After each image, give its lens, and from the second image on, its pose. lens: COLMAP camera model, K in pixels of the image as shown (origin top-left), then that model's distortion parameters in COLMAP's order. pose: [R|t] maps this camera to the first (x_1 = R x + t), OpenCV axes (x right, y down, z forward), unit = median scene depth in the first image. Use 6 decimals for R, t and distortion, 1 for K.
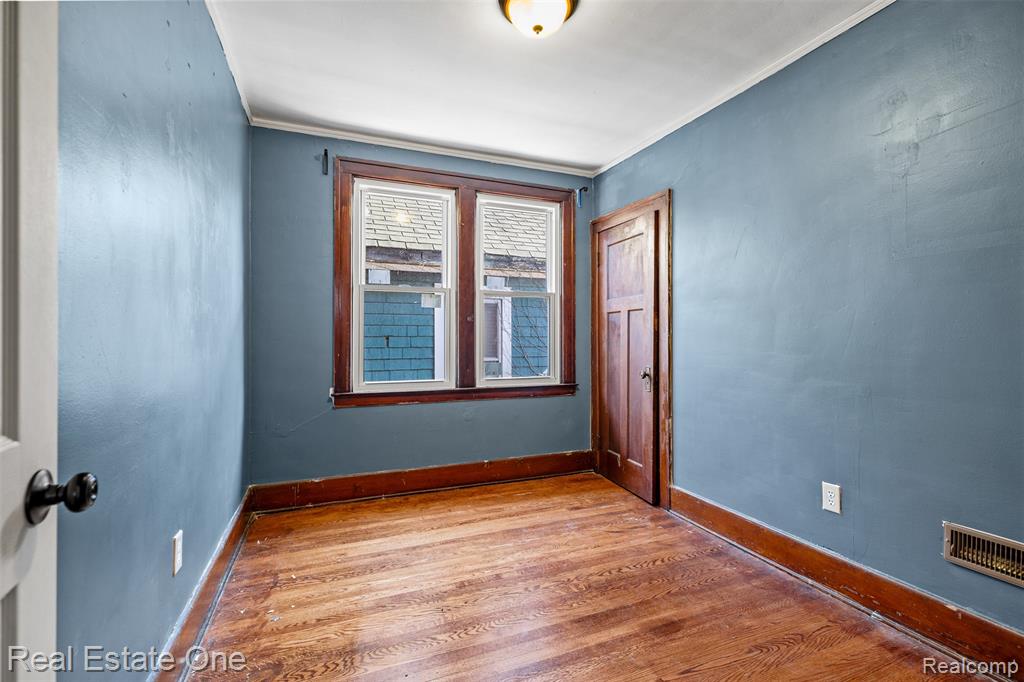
lens RADIAL K [[463.9, 0, 512.7], [0, 463.9, 339.9], [0, 0, 1]] dist [0.009493, -0.000081]
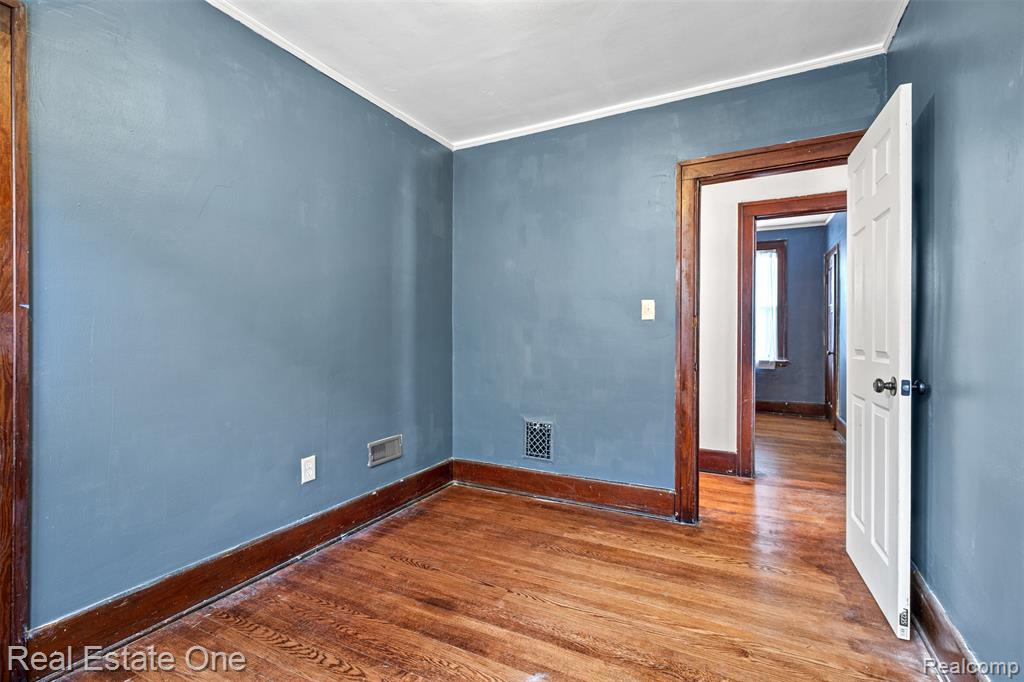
lens RADIAL K [[463.9, 0, 510.6], [0, 463.9, 335.3], [0, 0, 1]] dist [0.009493, -0.000081]
pose [[-0.639776, -0.007062, 0.768529, -0.527901], [-0.001715, 0.999968, 0.007761, 0.001432], [-0.768560, 0.003647, -0.639768, 1.414936]]
